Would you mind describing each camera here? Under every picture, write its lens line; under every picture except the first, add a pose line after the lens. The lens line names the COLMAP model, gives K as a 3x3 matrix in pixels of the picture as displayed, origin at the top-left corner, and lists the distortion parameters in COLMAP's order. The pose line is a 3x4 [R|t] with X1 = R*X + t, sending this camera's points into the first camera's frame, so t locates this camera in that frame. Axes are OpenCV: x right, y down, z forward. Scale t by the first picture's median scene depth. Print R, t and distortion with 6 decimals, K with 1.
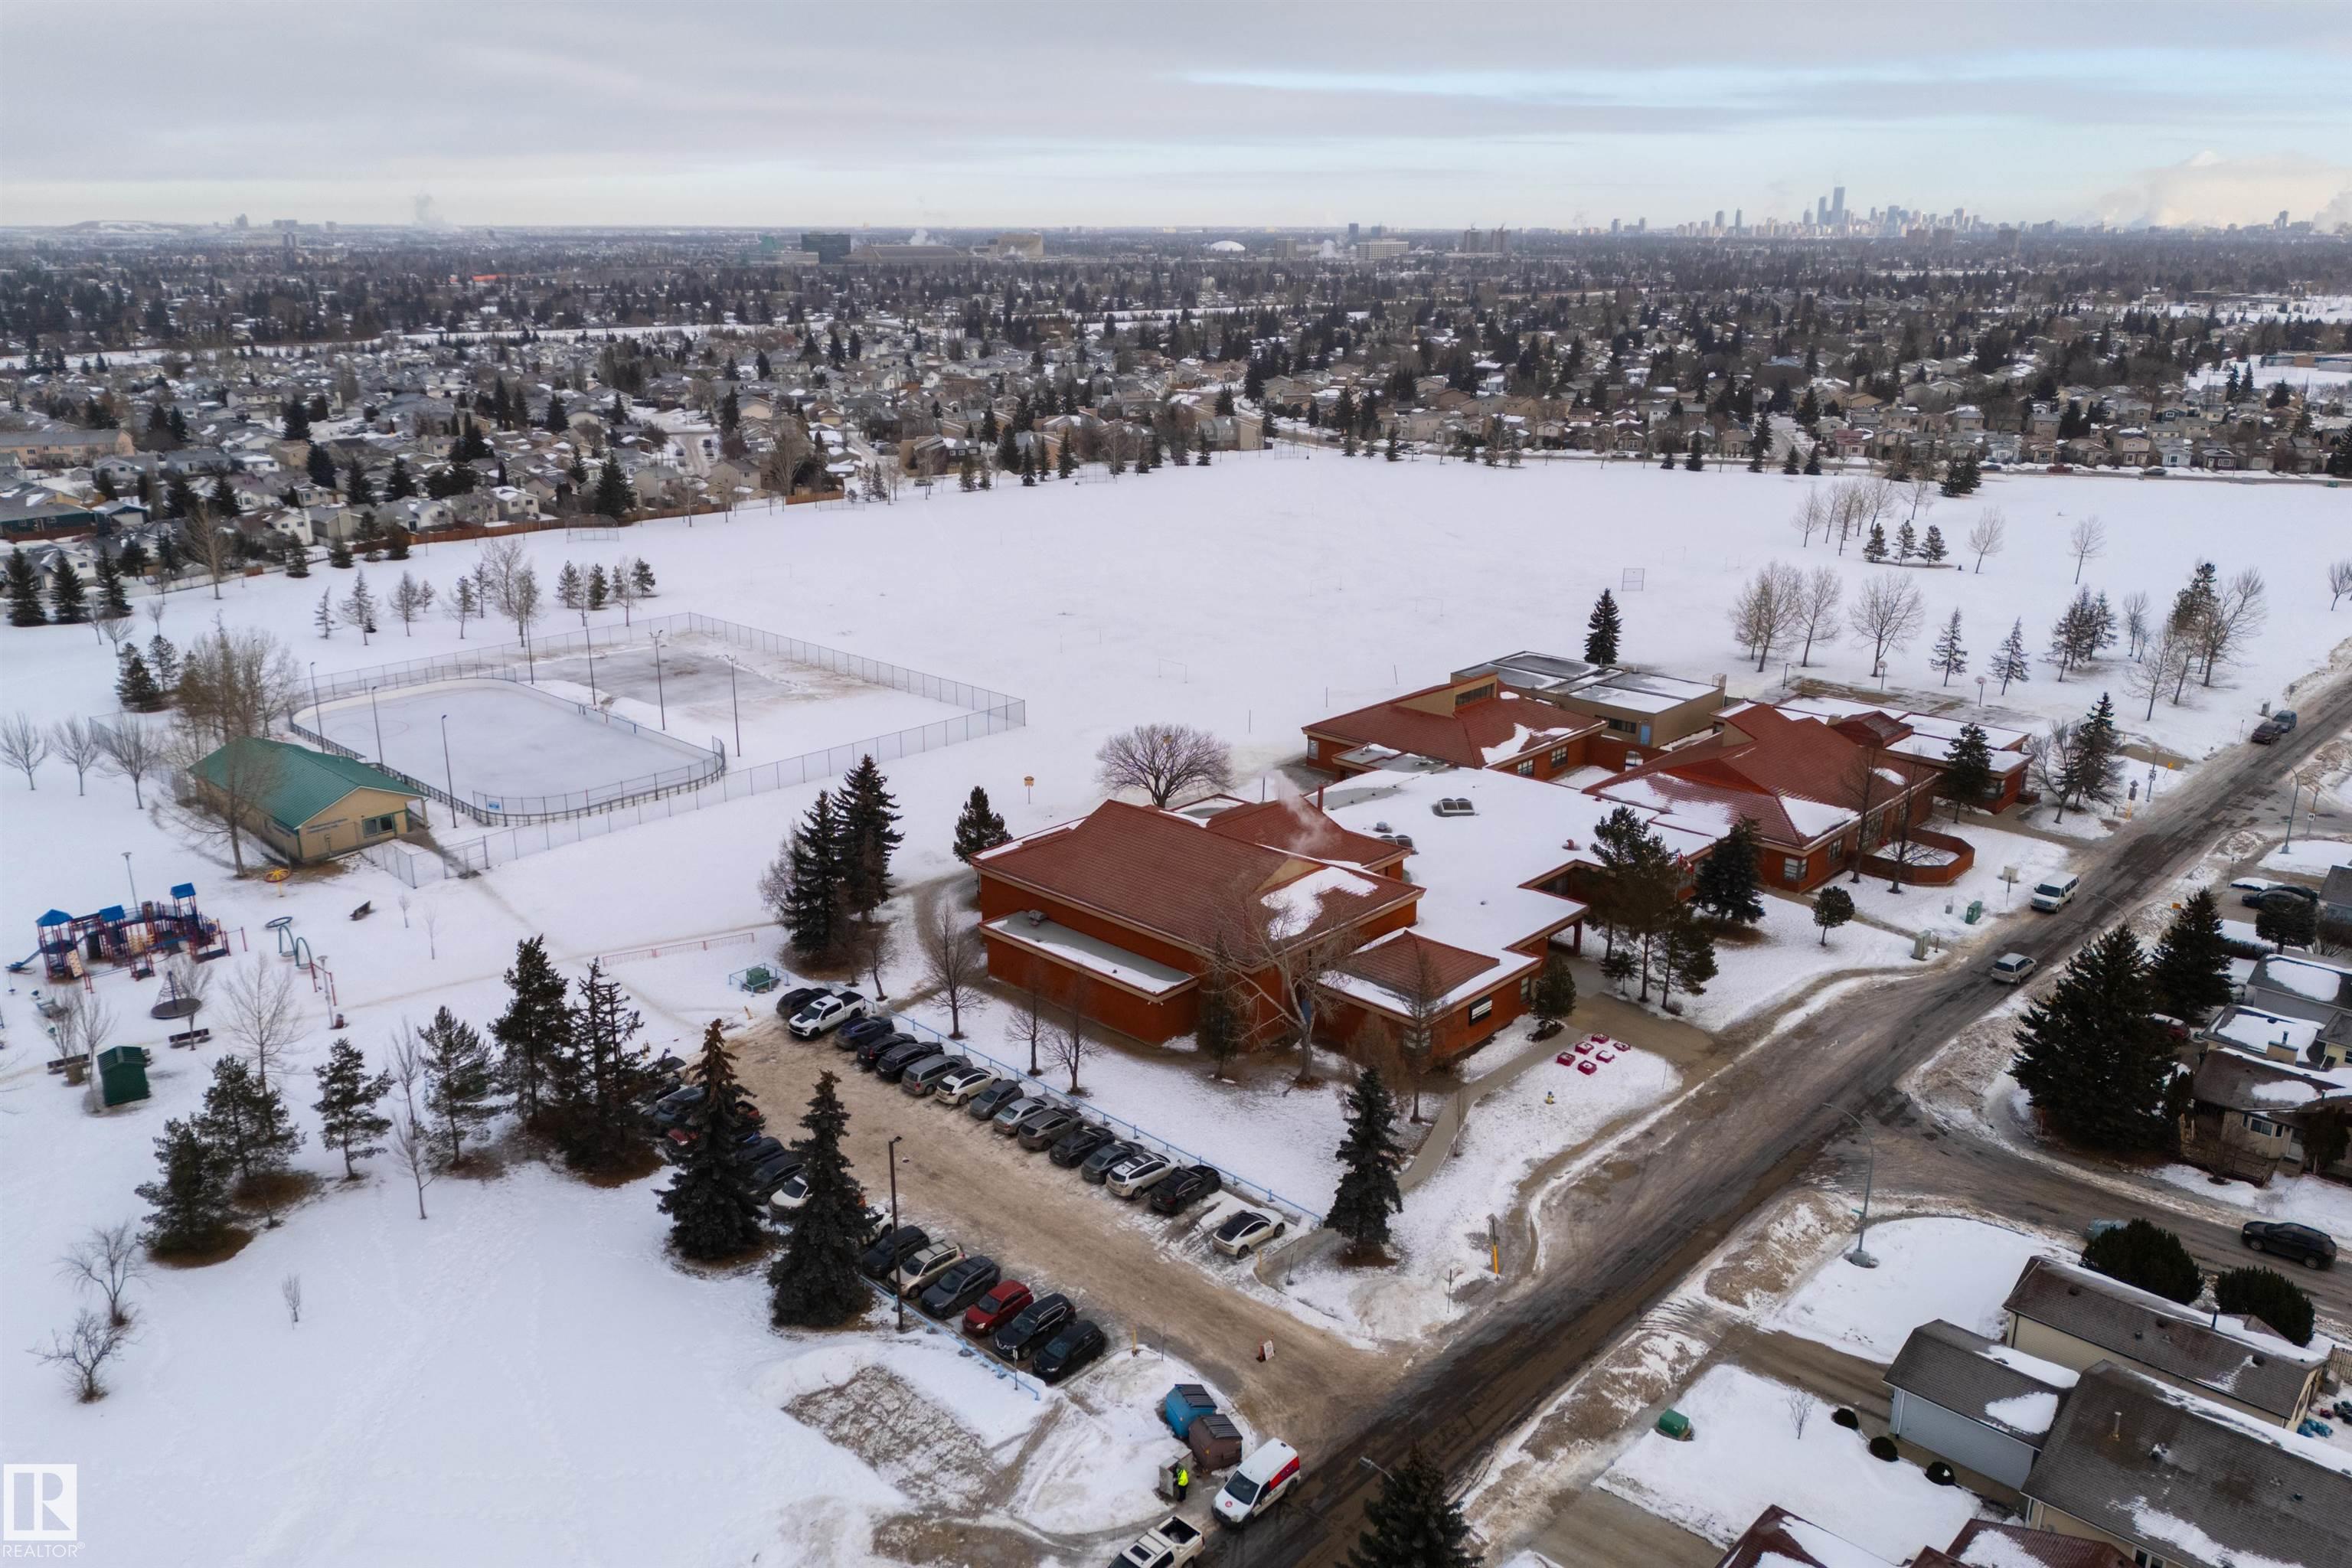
lens RADIAL K [[1743.8, 0, 1176.0], [0, 1743.8, 784.0], [0, 0, 1]] dist [0.080900, -0.112870]
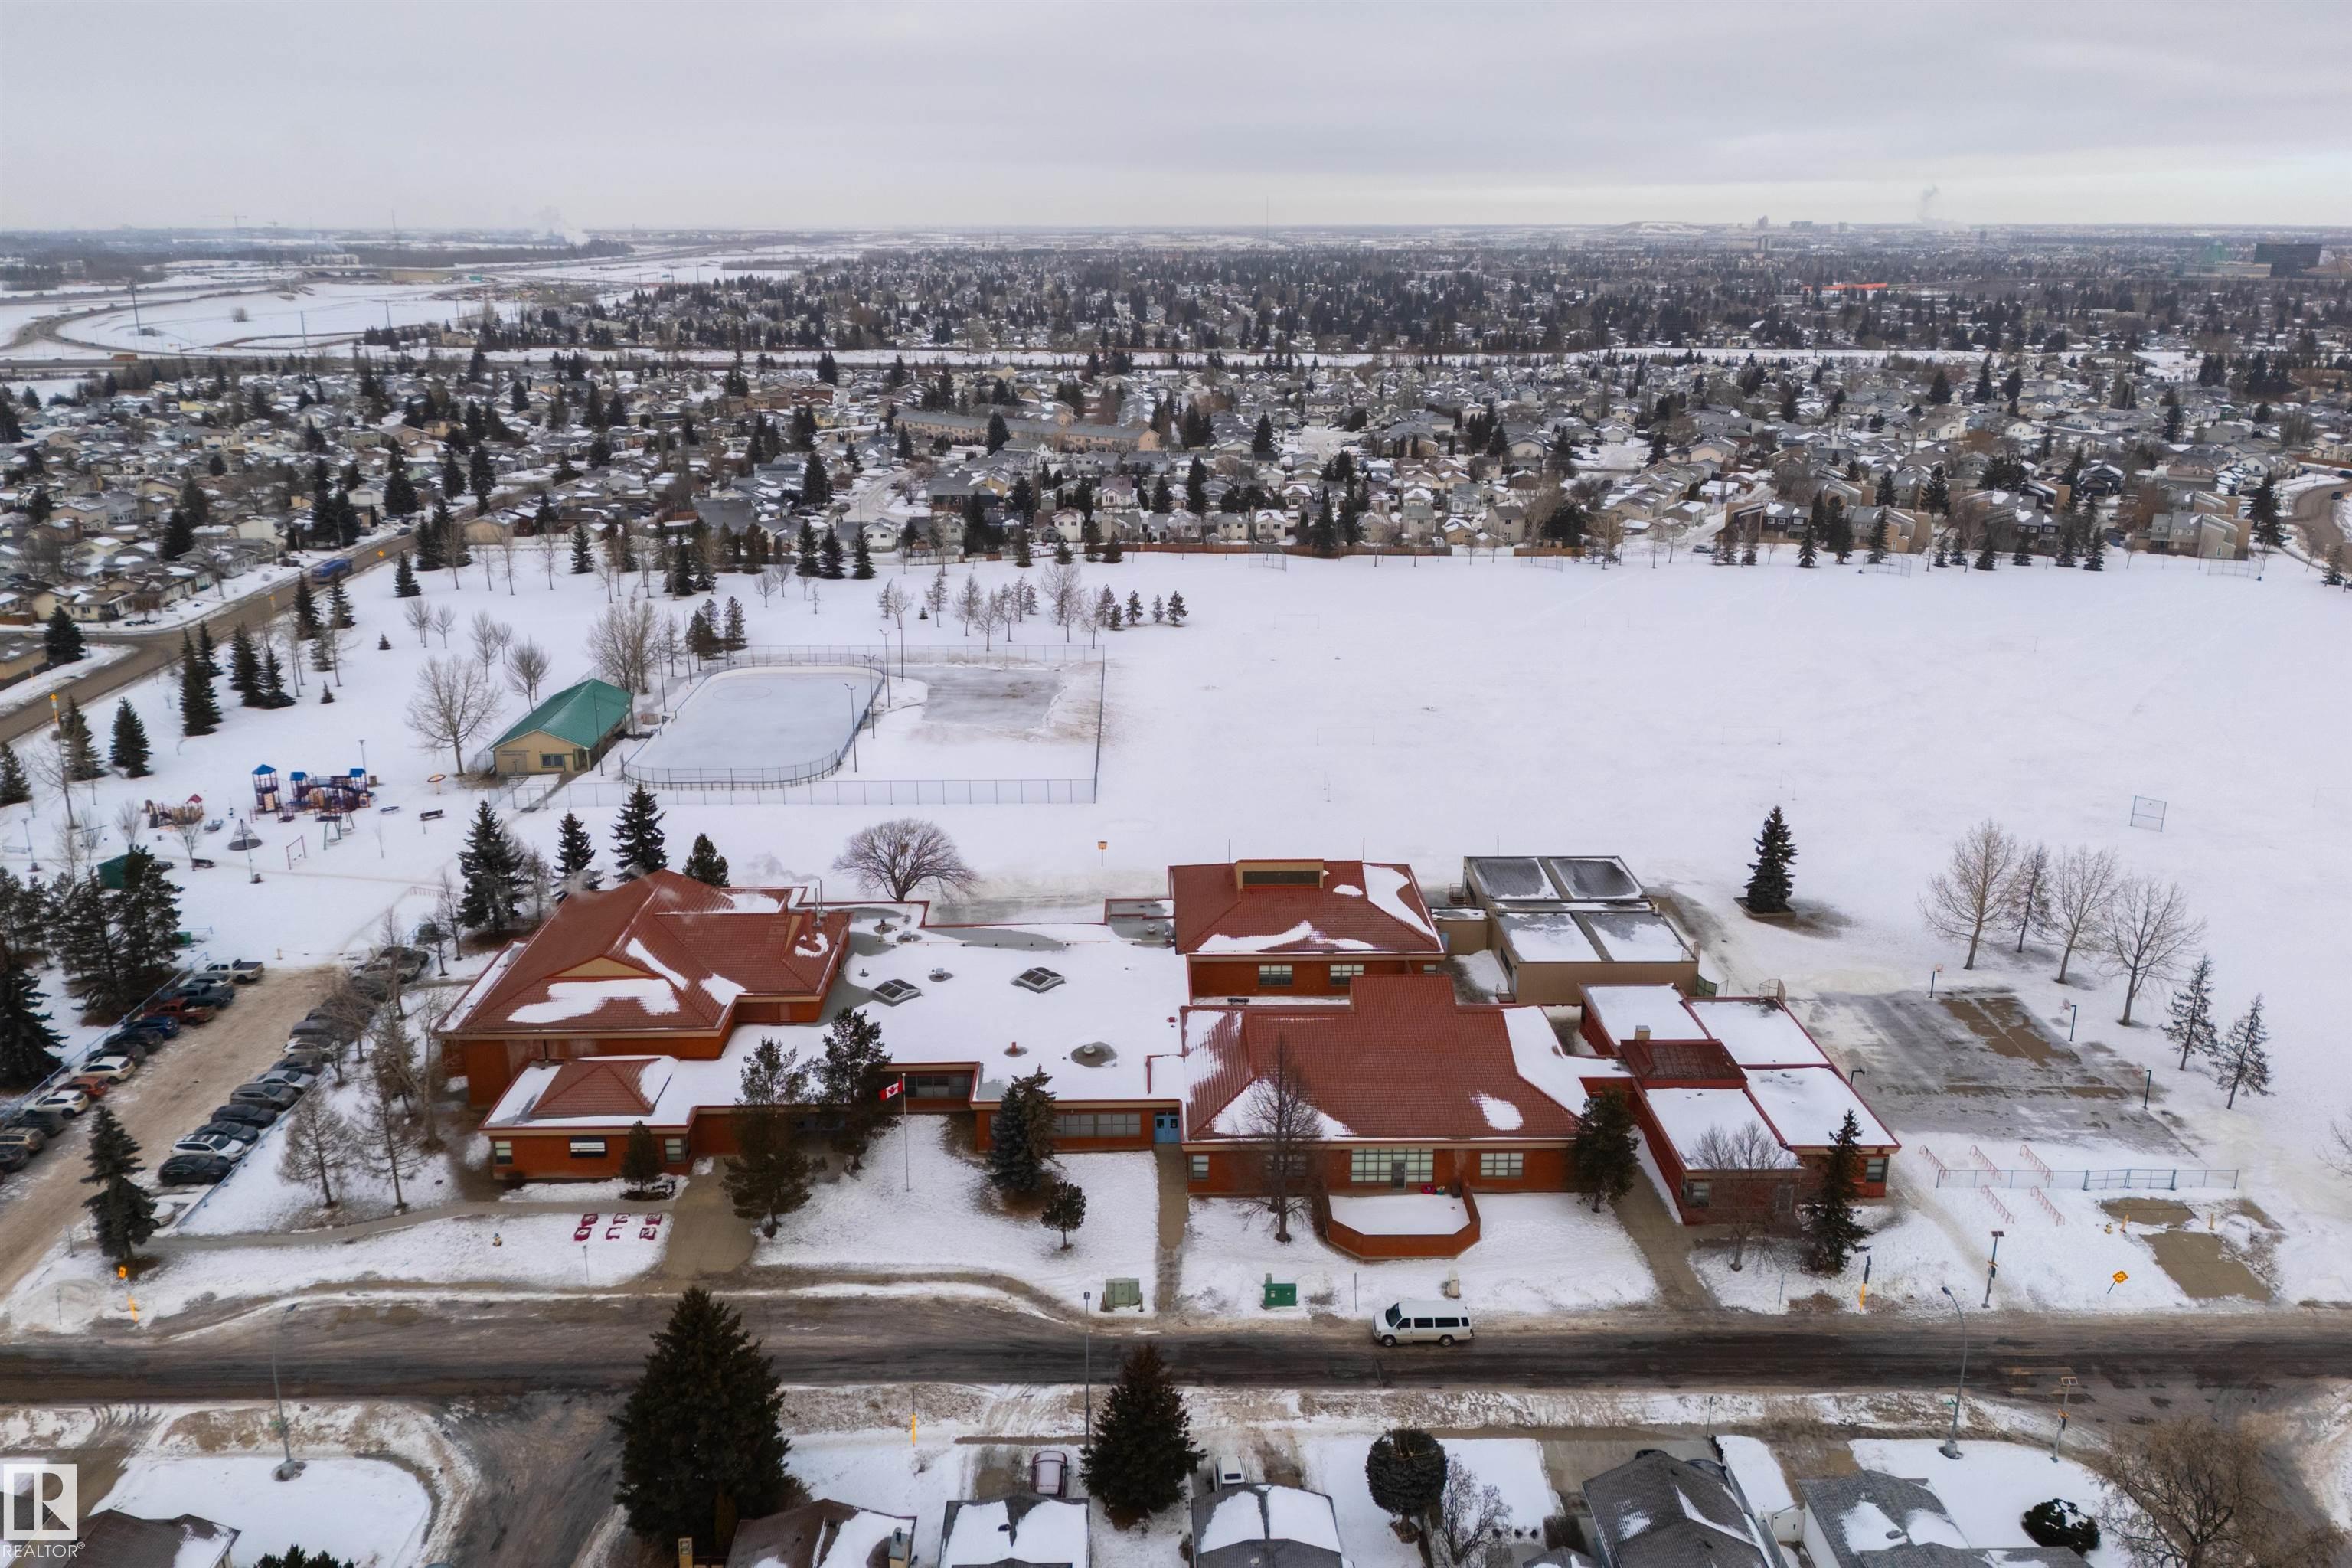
lens RADIAL K [[1721.8, 0, 1174.9], [0, 1721.8, 858.5], [0, 0, 1]] dist [0.077253, -0.115832]
pose [[0.700550, 0.244818, -0.670294, 0.752751], [-0.215430, 0.968039, 0.128412, -0.169234], [0.680308, 0.054442, 0.730901, 0.350516]]
